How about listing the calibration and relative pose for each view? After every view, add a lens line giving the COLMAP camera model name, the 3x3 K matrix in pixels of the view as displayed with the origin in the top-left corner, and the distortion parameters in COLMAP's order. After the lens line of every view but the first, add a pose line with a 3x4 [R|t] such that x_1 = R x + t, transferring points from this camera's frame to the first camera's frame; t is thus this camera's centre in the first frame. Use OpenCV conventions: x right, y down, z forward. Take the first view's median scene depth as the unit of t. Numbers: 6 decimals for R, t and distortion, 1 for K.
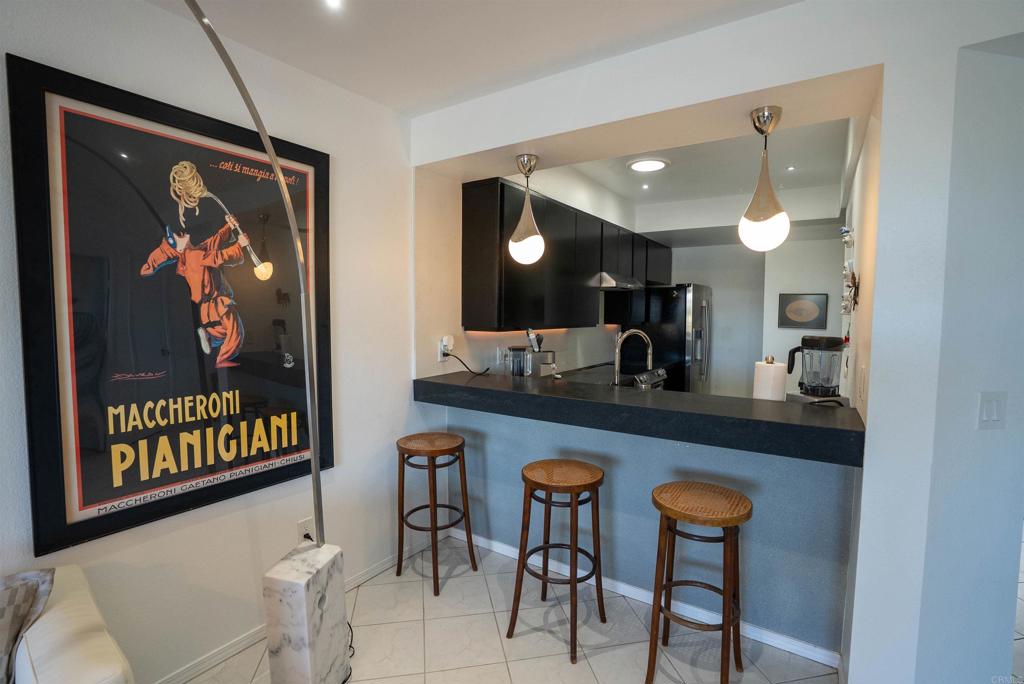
lens RADIAL K [[475.6, 0, 516.3], [0, 475.6, 339.5], [0, 0, 1]] dist [-0.070040, 0.027846]
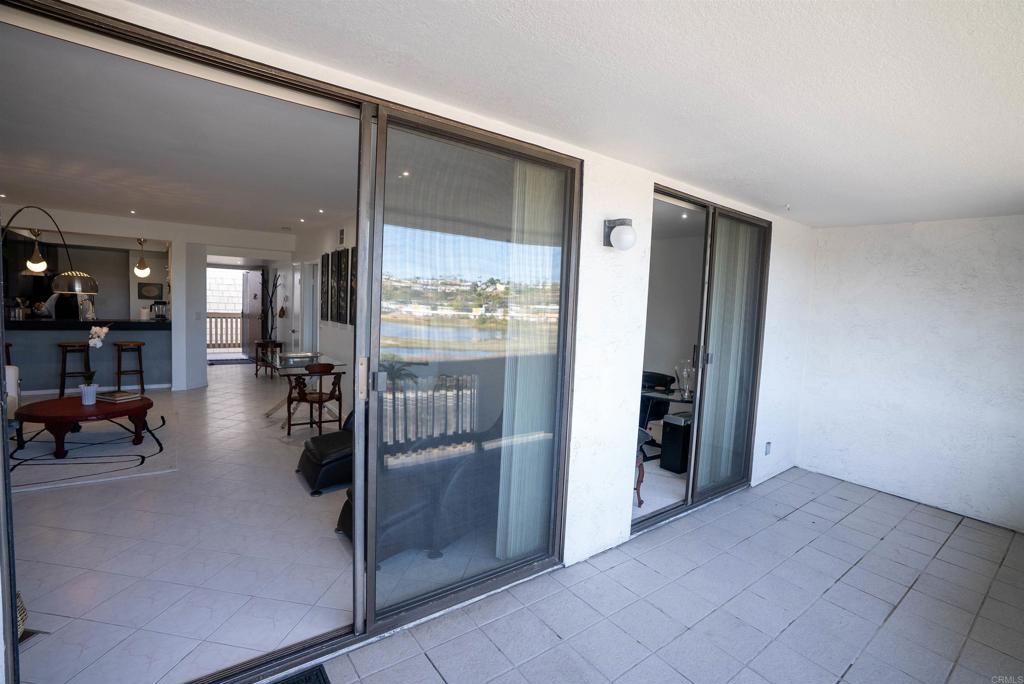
lens RADIAL K [[475.6, 0, 516.3], [0, 475.6, 339.5], [0, 0, 1]] dist [-0.070040, 0.027846]
pose [[0.327907, -0.064929, 0.942476, -1.471201], [0.012315, 0.997844, 0.064458, 0.077714], [-0.944630, -0.009530, 0.328000, -2.250244]]
